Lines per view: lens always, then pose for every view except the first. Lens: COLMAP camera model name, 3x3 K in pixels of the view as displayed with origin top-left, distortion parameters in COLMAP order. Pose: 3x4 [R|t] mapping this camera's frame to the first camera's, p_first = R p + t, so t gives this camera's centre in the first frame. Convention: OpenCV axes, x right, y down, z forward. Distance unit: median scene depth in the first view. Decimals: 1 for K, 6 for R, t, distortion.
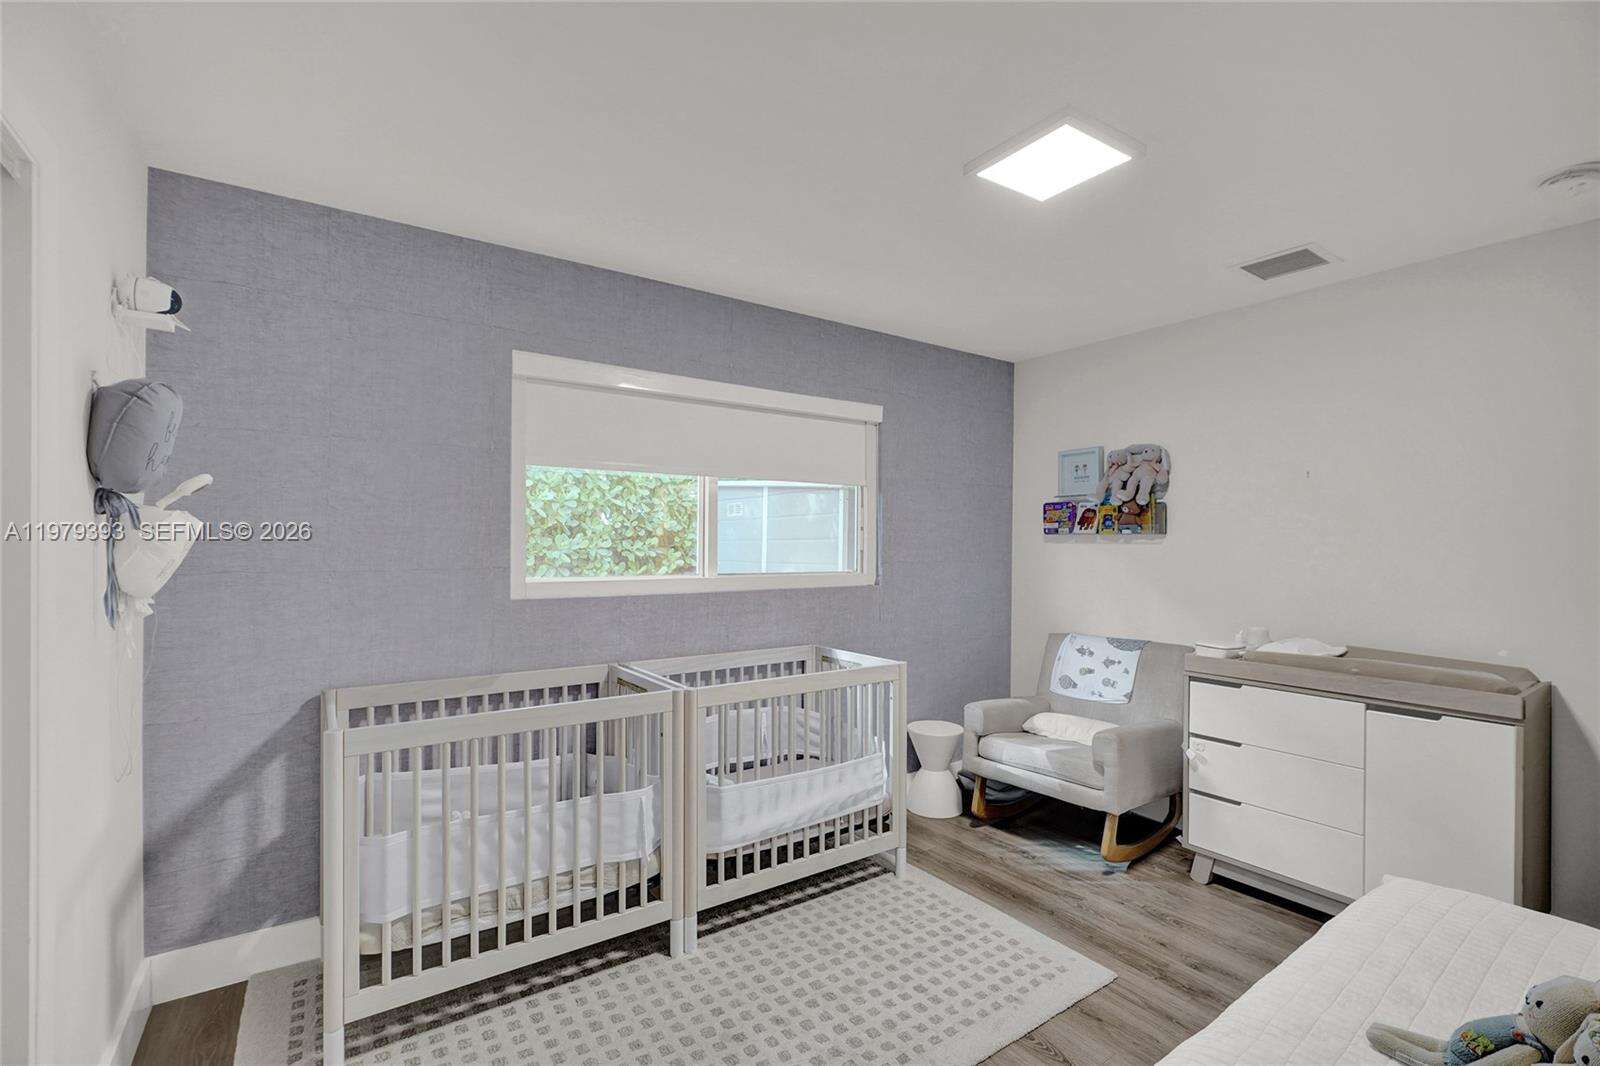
lens RADIAL K [[707.5, 0, 800.5], [0, 707.5, 541.2], [0, 0, 1]] dist [-0.012406, 0.006247]
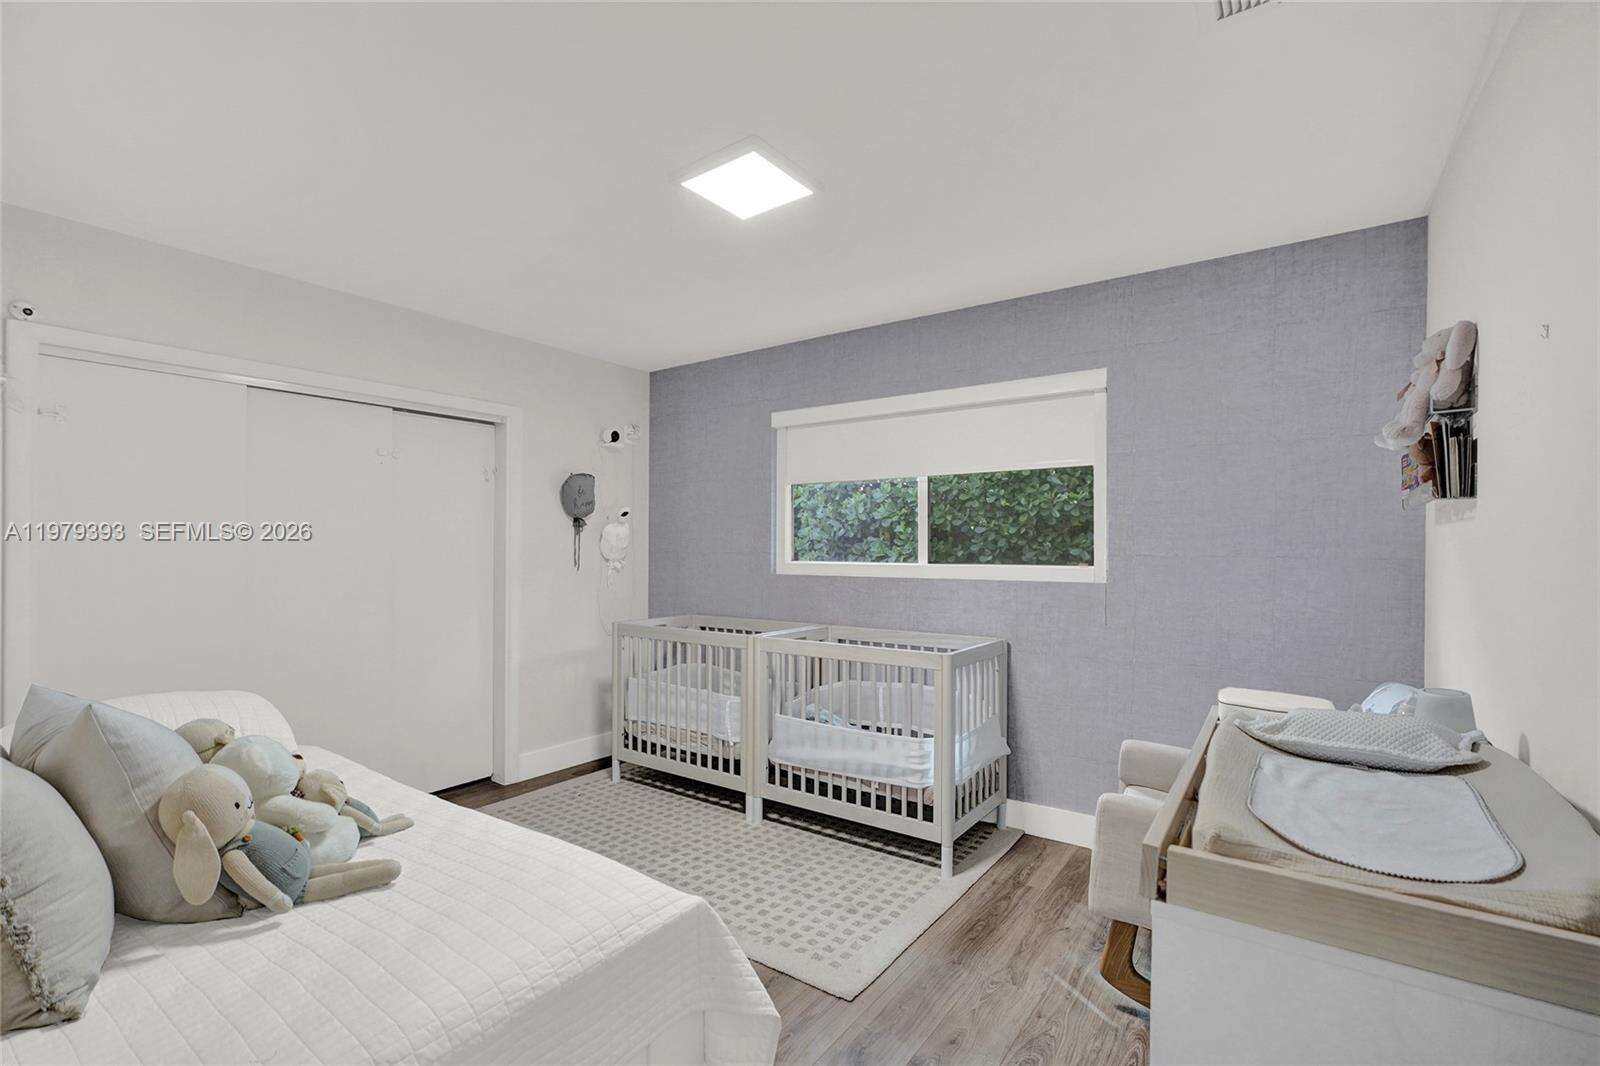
lens RADIAL K [[707.5, 0, 804.5], [0, 707.5, 546.6], [0, 0, 1]] dist [-0.012406, 0.006247]
pose [[0.350189, -0.011063, -0.936614, 1.001808], [-0.002920, 0.999912, -0.012903, 0.040268], [0.936674, 0.007253, 0.350126, 0.492789]]
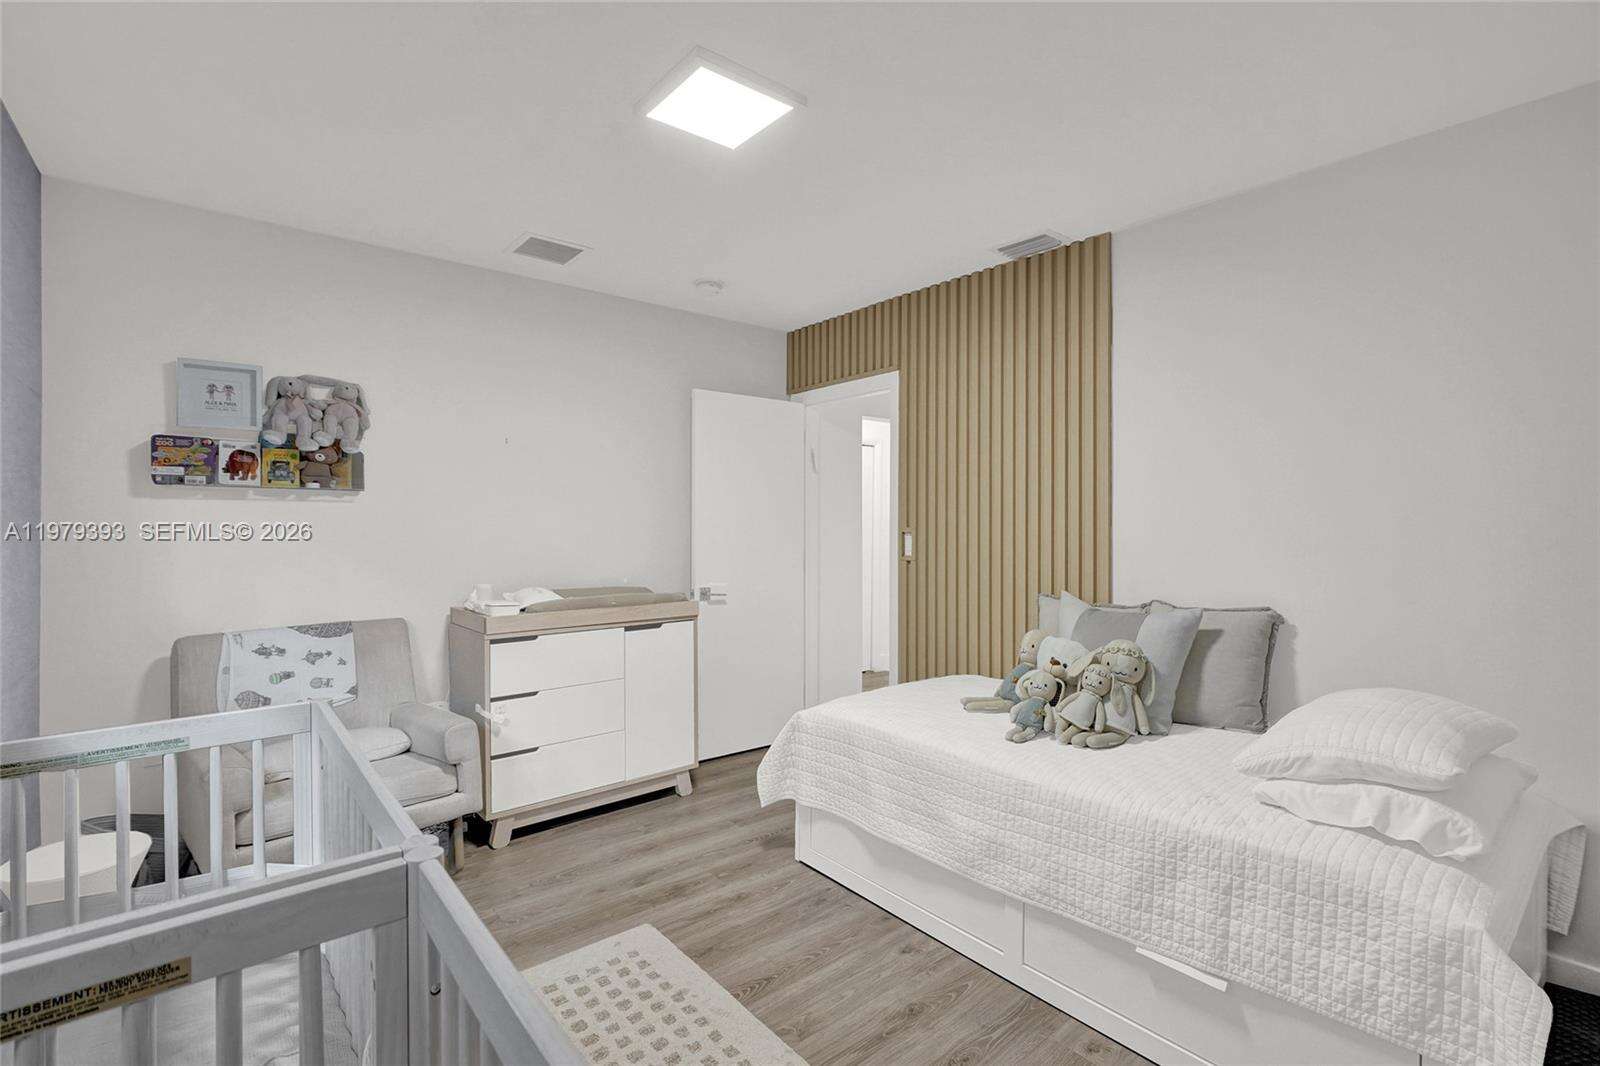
lens RADIAL K [[707.5, 0, 801.5], [0, 707.5, 527.5], [0, 0, 1]] dist [-0.012406, 0.006247]
pose [[-0.065804, -0.014135, 0.997732, -0.449261], [-0.005246, 0.999891, 0.013820, 0.024443], [-0.997819, -0.004325, -0.065871, 0.671135]]
